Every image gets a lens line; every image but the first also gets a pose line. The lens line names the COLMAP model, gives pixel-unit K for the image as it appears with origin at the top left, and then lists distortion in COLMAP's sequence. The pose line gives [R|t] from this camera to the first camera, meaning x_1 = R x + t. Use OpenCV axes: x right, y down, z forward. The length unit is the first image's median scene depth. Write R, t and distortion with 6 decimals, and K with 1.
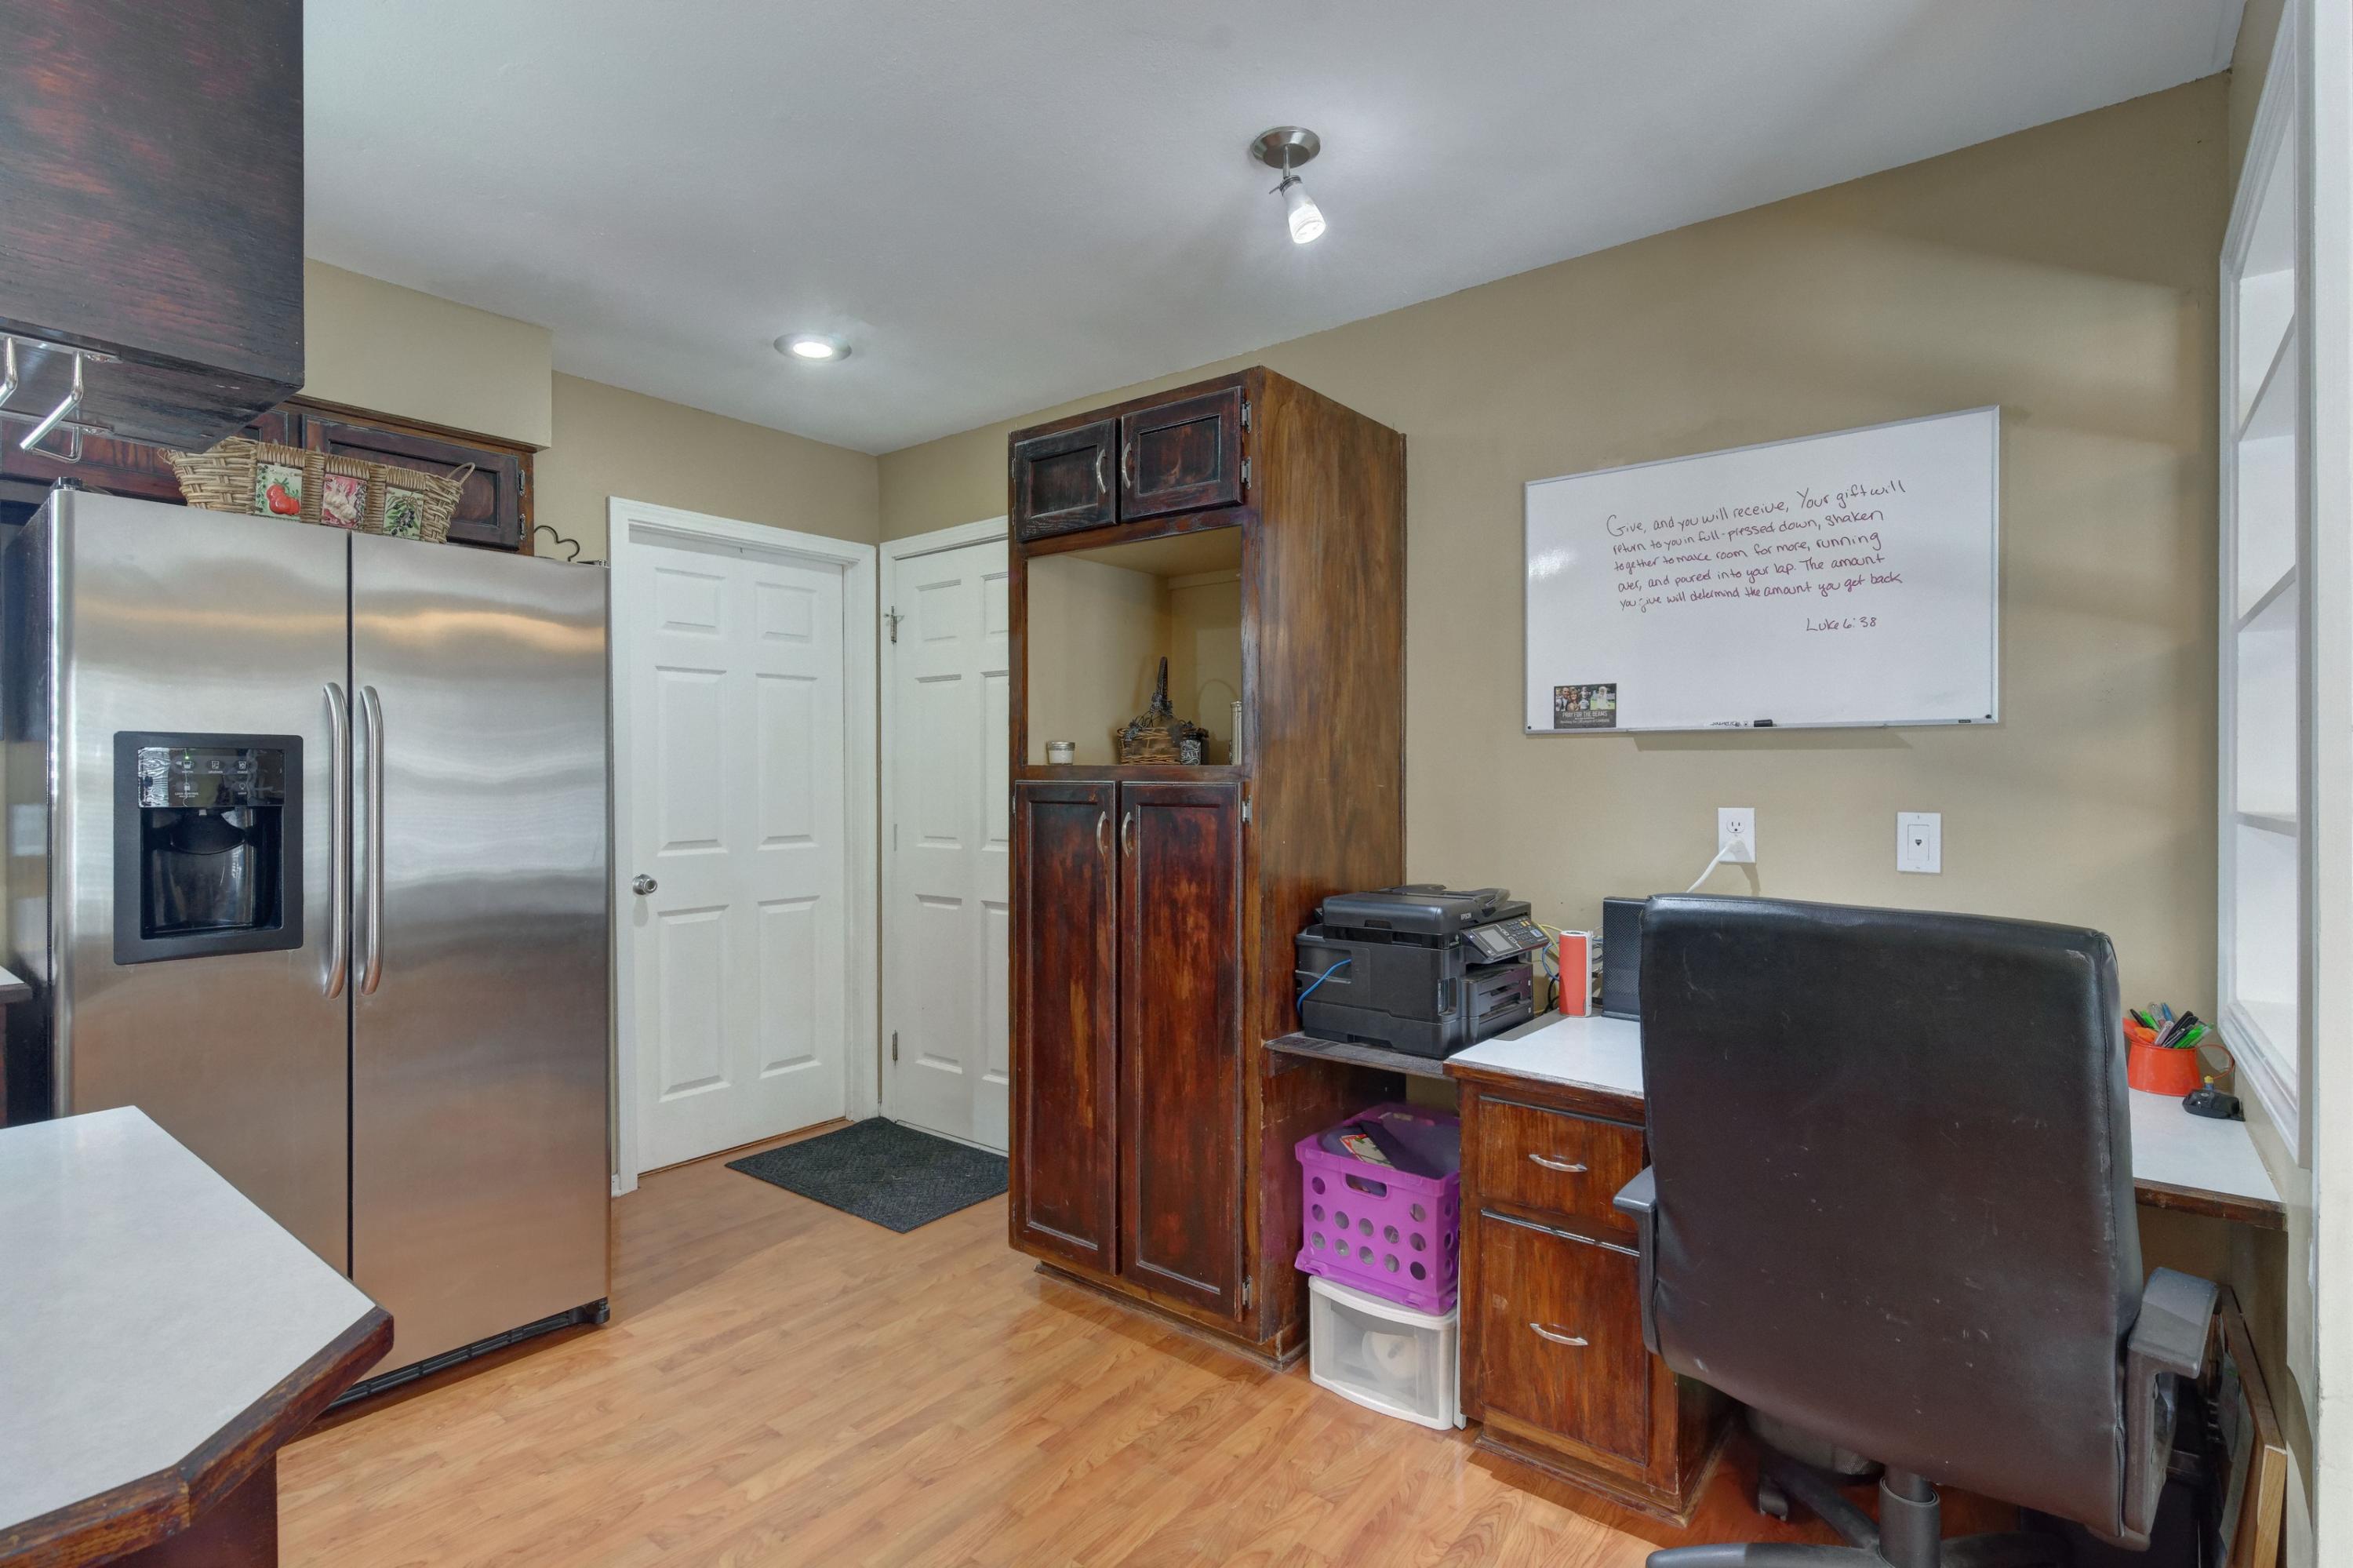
lens RADIAL K [[1145.5, 0, 1157.5], [0, 1145.5, 774.9], [0, 0, 1]] dist [0.005243, -0.002434]
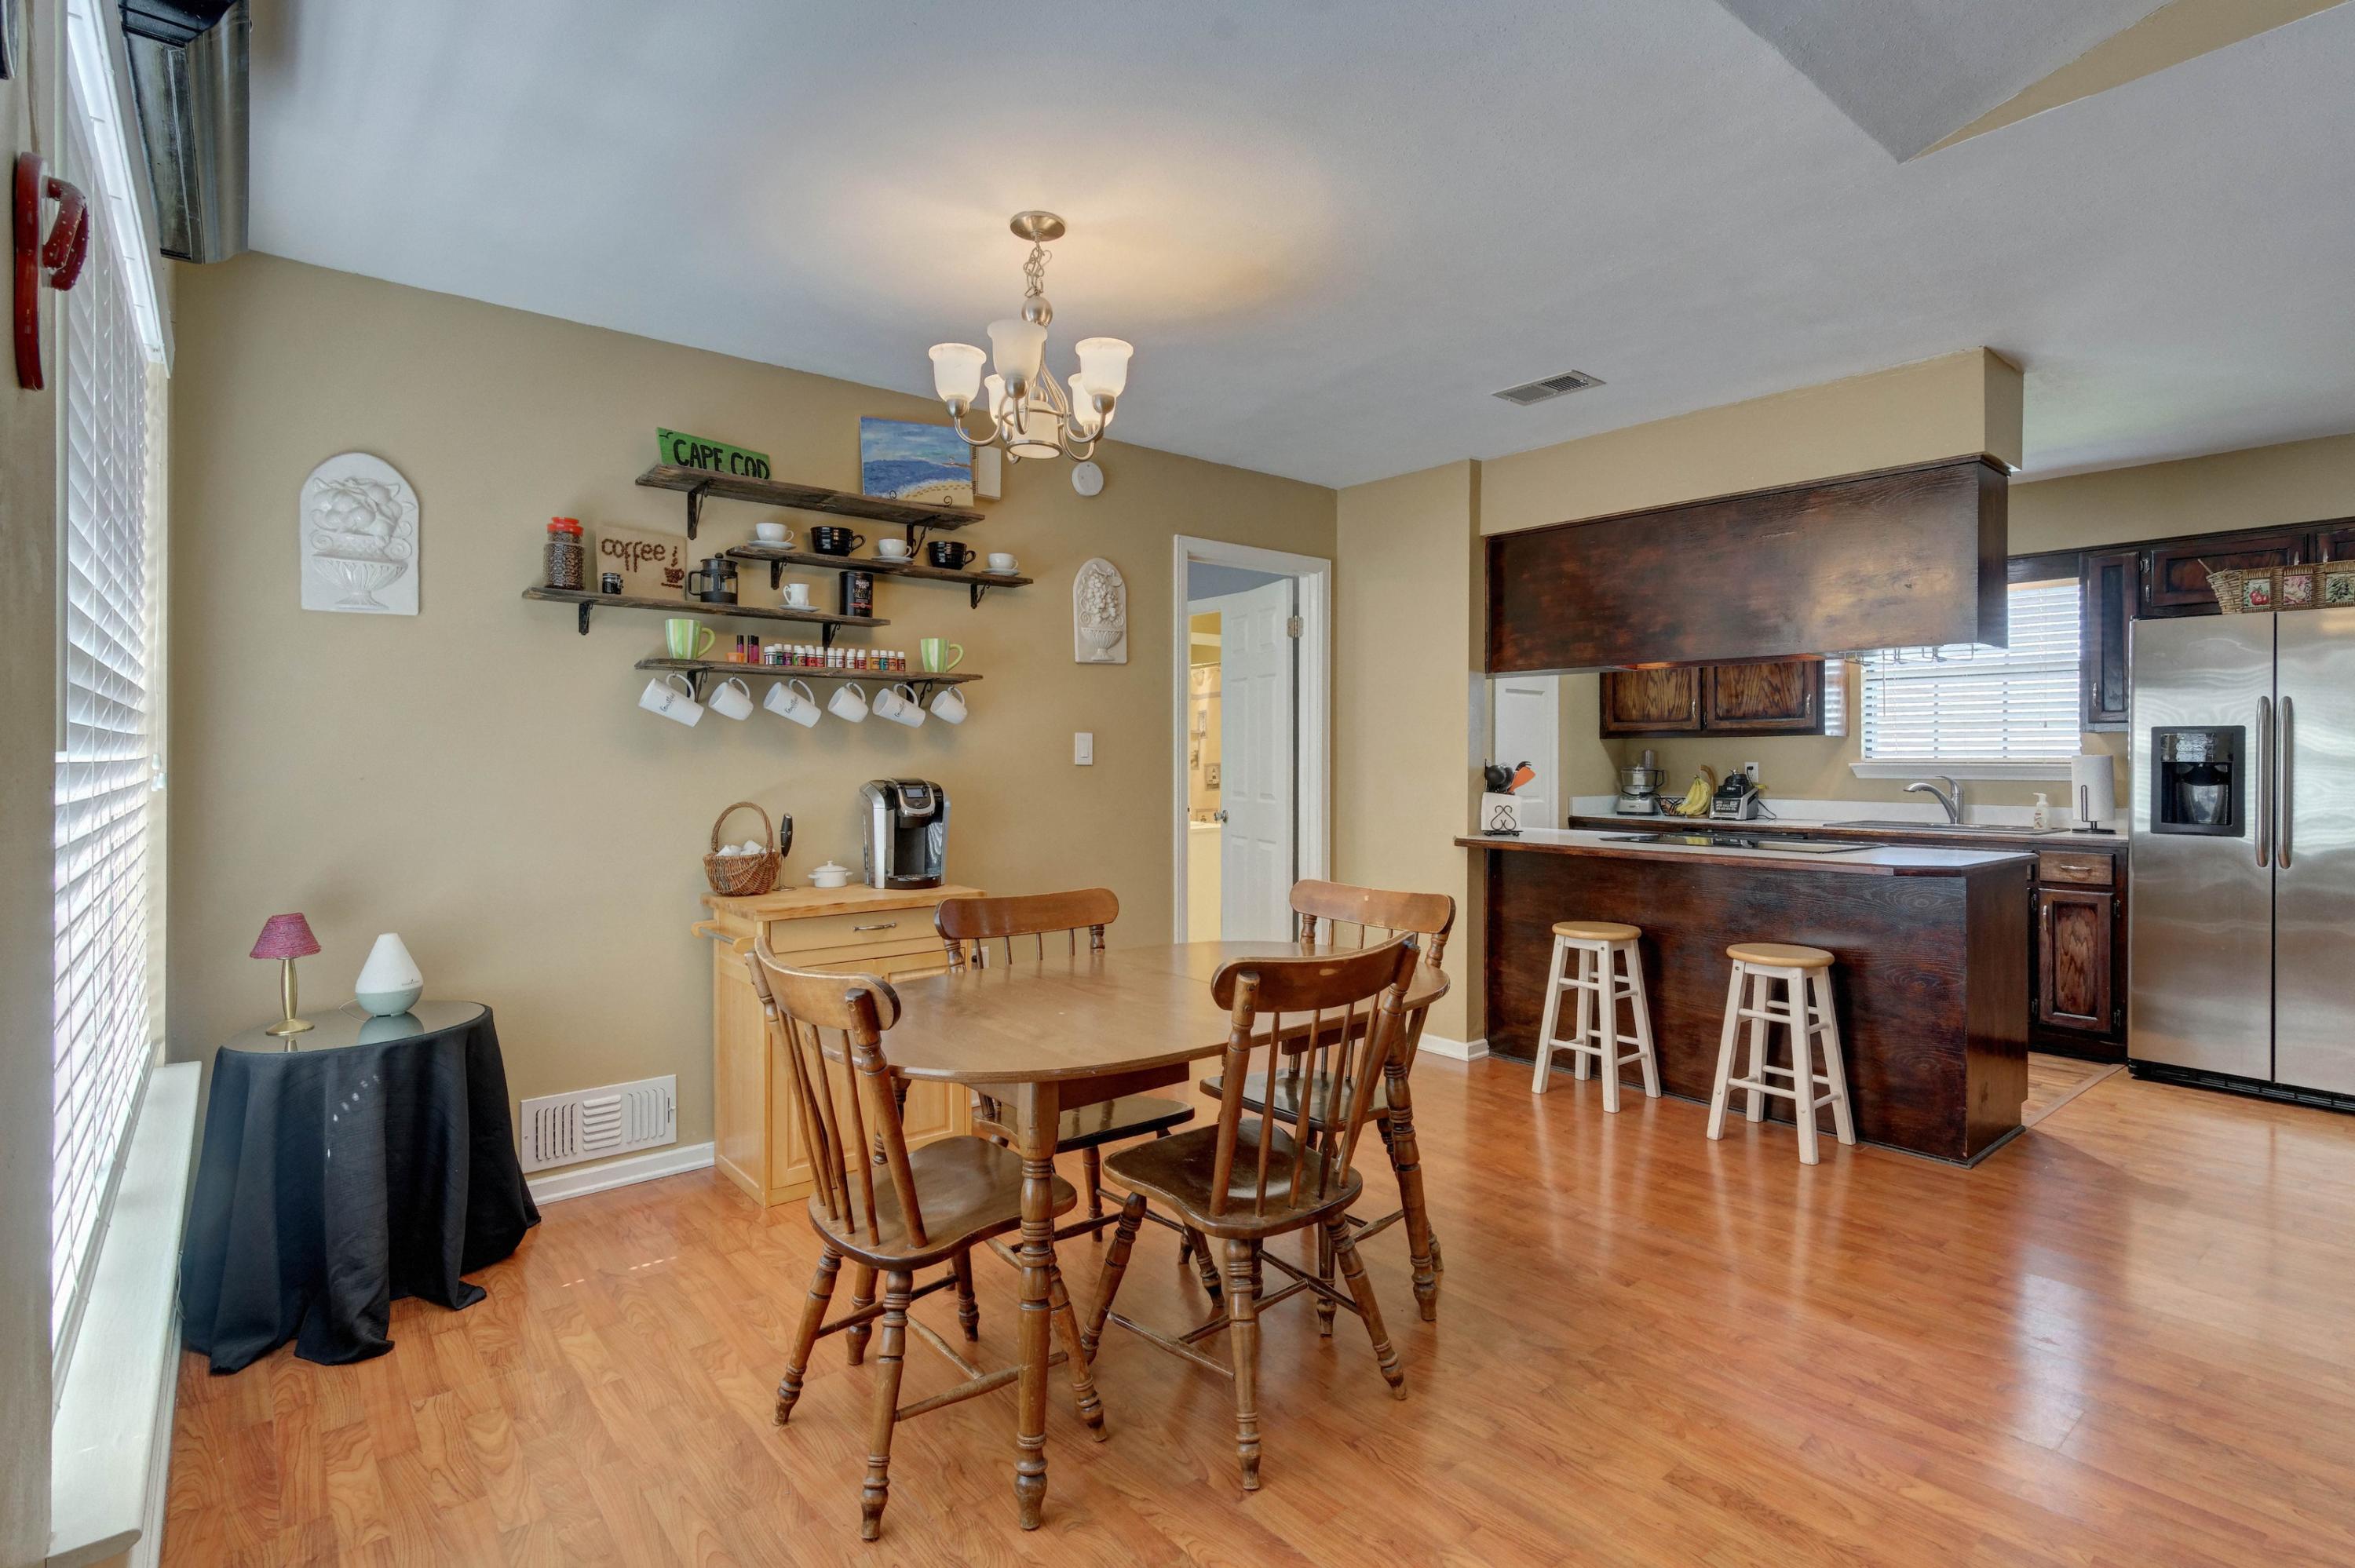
lens RADIAL K [[1146.2, 0, 1182.8], [0, 1146.2, 757.6], [0, 0, 1]] dist [0.005243, -0.002434]
pose [[-0.200688, -0.000396, -0.979655, 1.339752], [-0.003792, 0.999993, 0.000372, 0.022549], [0.979648, 0.003790, -0.200689, -0.306811]]
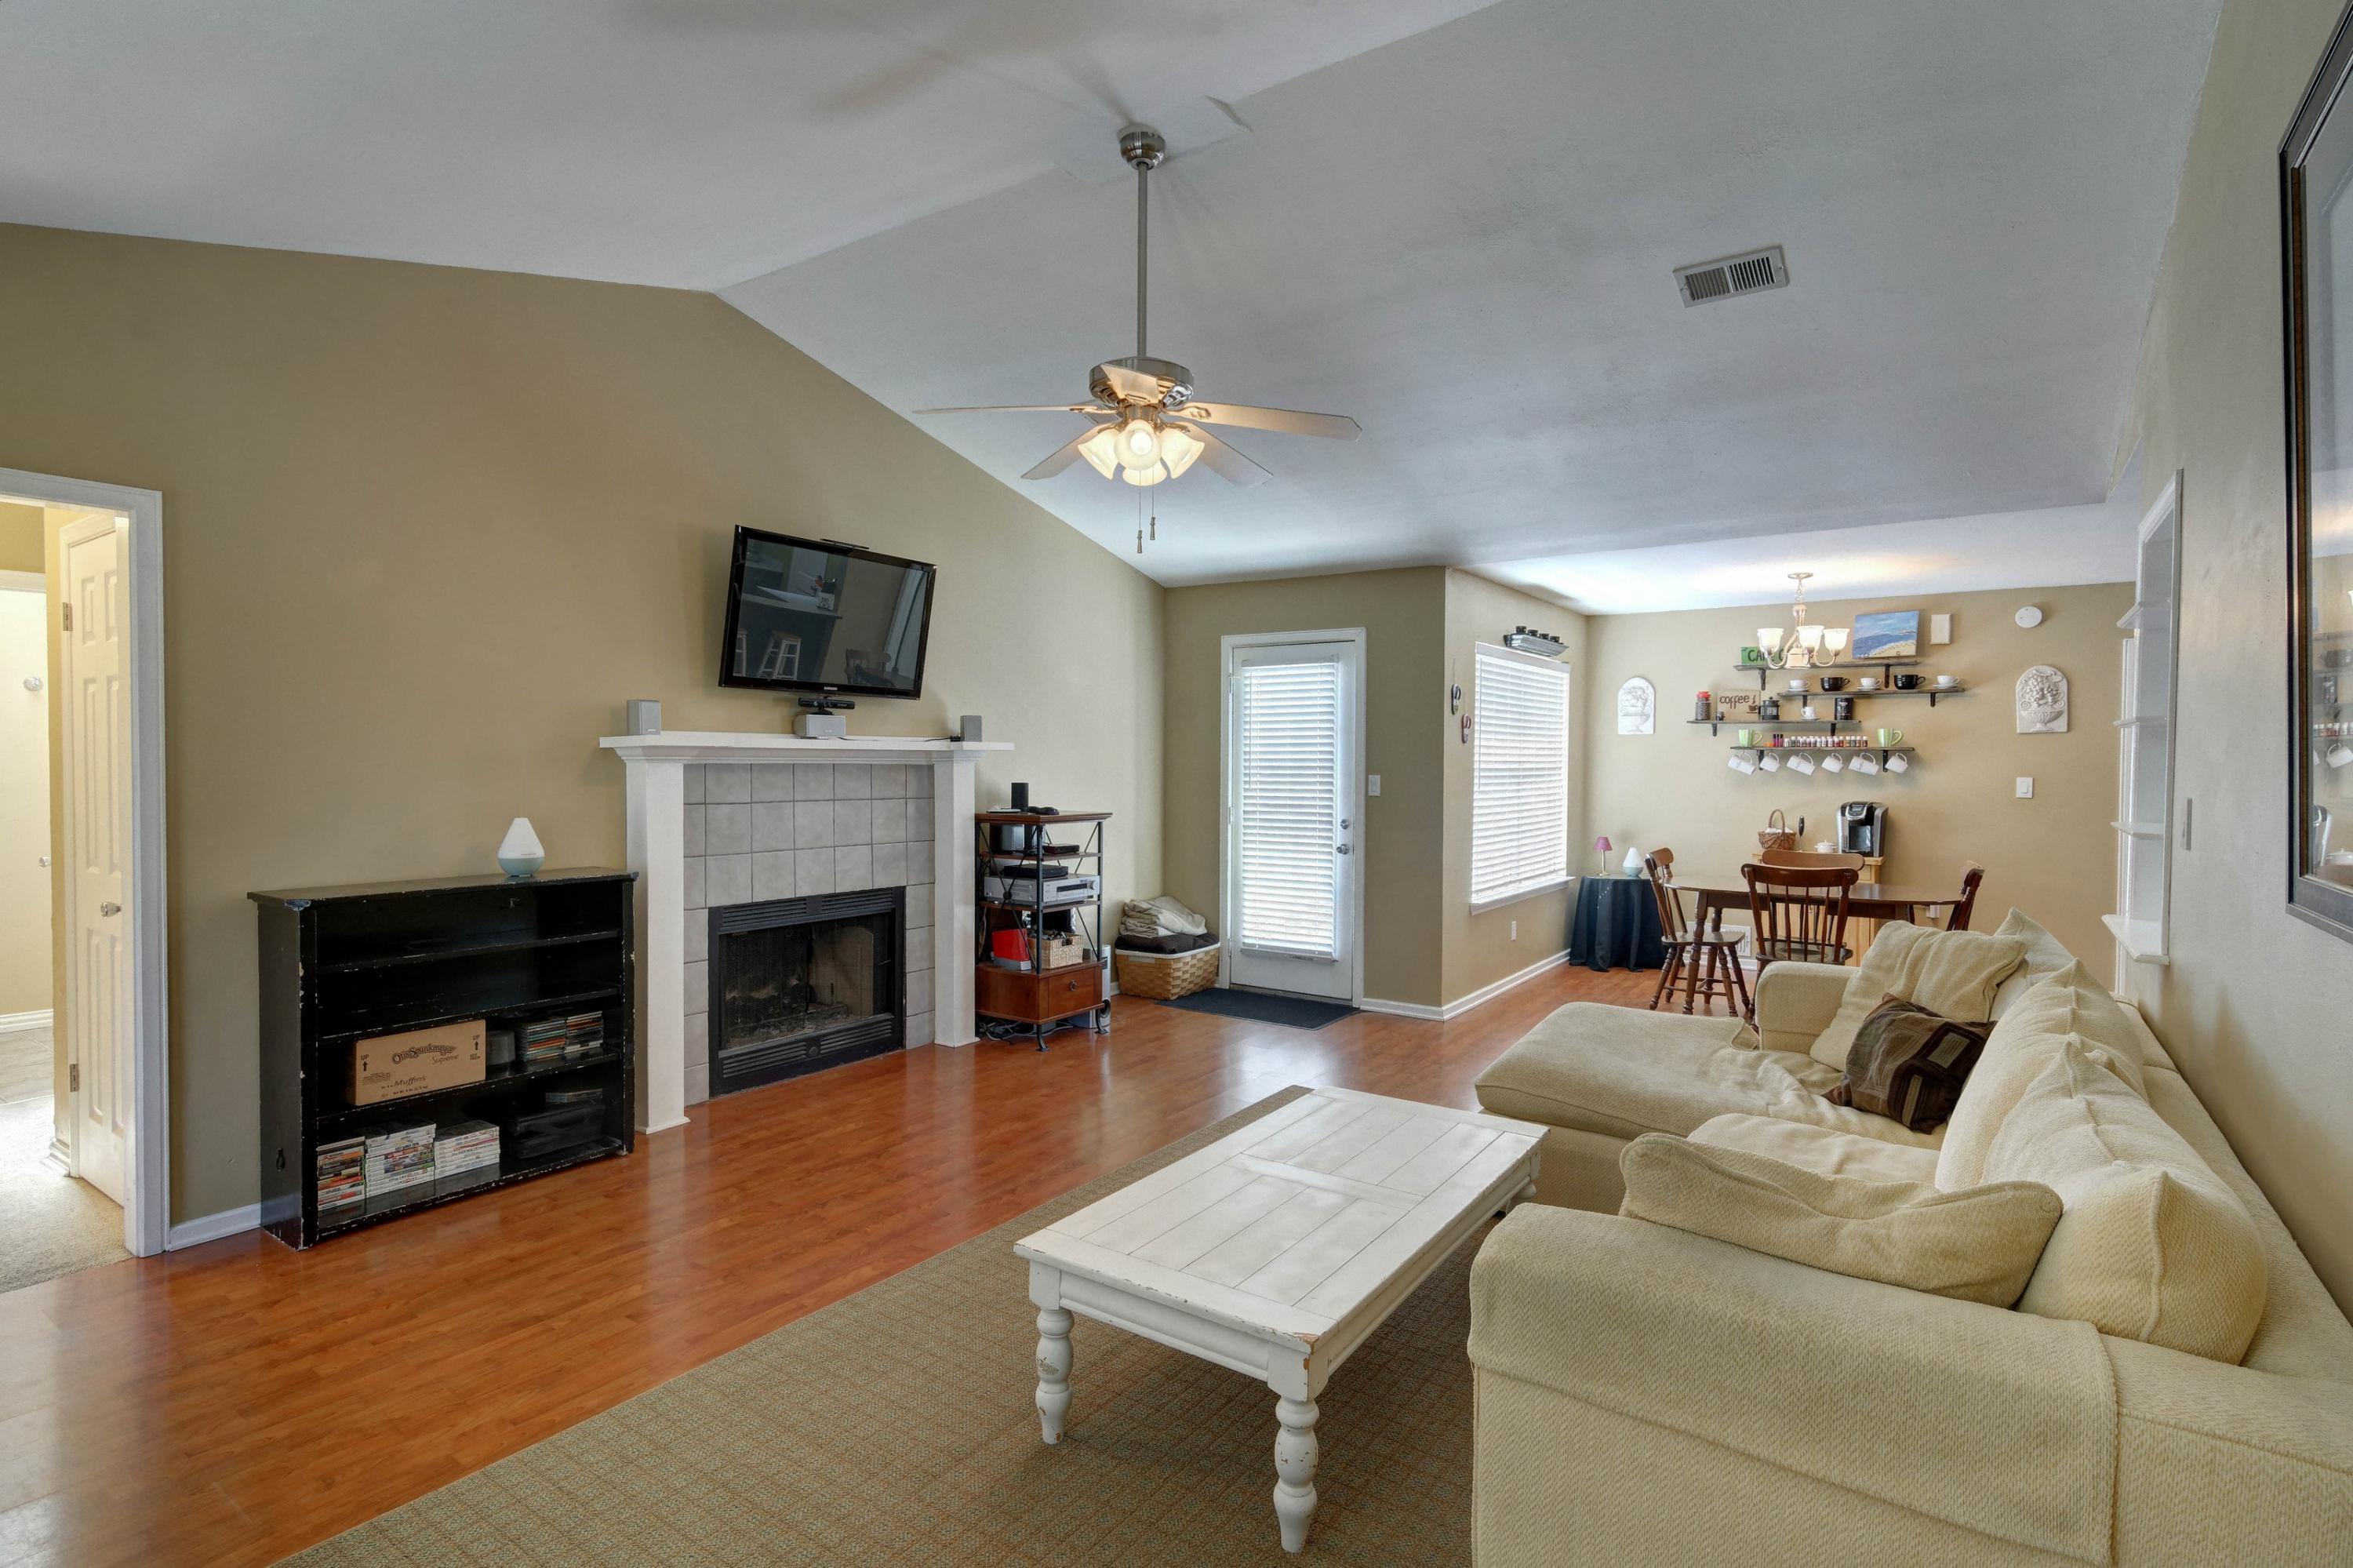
lens RADIAL K [[1145.5, 0, 1169.5], [0, 1145.5, 783.2], [0, 0, 1]] dist [0.005243, -0.002434]
pose [[-0.997944, -0.007507, -0.063654, 1.921809], [-0.009030, 0.999679, 0.023672, -0.049923], [0.063456, 0.024198, -0.997691, 1.913967]]
